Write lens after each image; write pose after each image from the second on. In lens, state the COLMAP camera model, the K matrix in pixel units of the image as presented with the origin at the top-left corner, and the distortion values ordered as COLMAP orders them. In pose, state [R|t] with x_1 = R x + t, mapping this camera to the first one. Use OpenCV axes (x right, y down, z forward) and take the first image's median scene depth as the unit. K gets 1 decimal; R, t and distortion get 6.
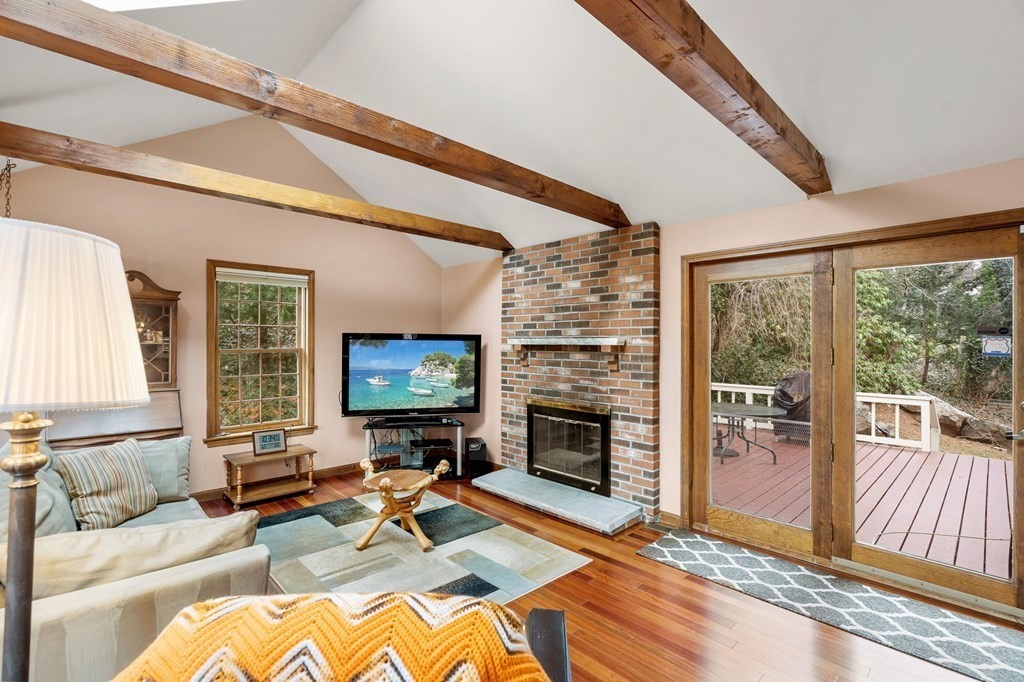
lens RADIAL K [[469.3, 0, 508.1], [0, 469.3, 341.0], [0, 0, 1]] dist [-0.000220, 0.000373]
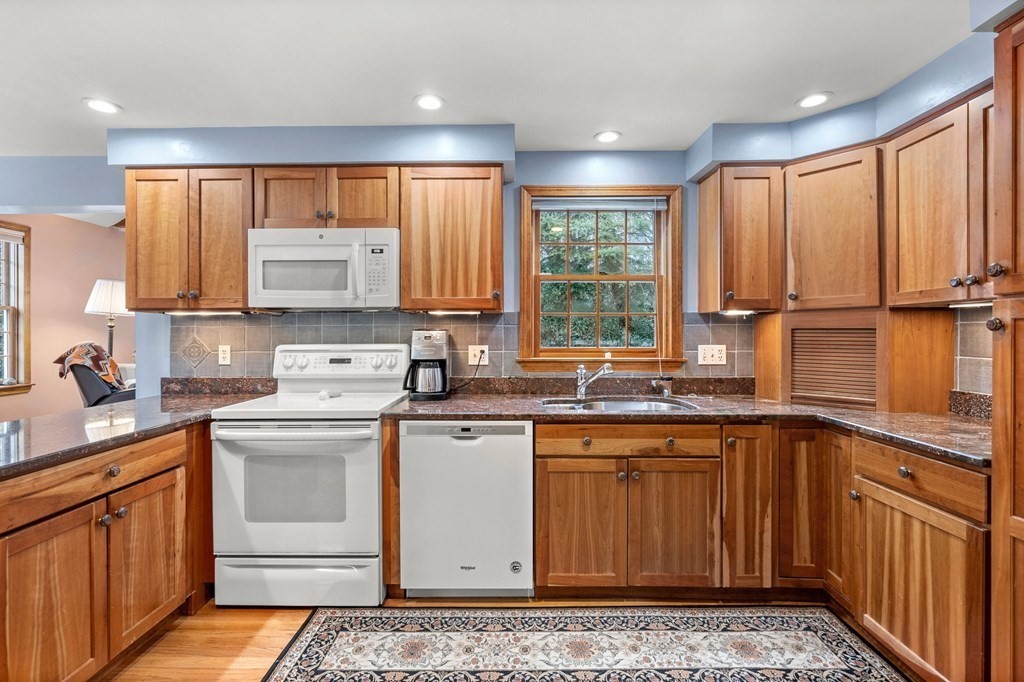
lens RADIAL K [[471.2, 0, 512.9], [0, 471.2, 335.5], [0, 0, 1]] dist [-0.003685, 0.000314]
pose [[0.711848, -0.002664, -0.702329, 1.338621], [0.004737, 0.999988, 0.001008, 0.089621], [0.702318, -0.004045, 0.711852, 0.100683]]
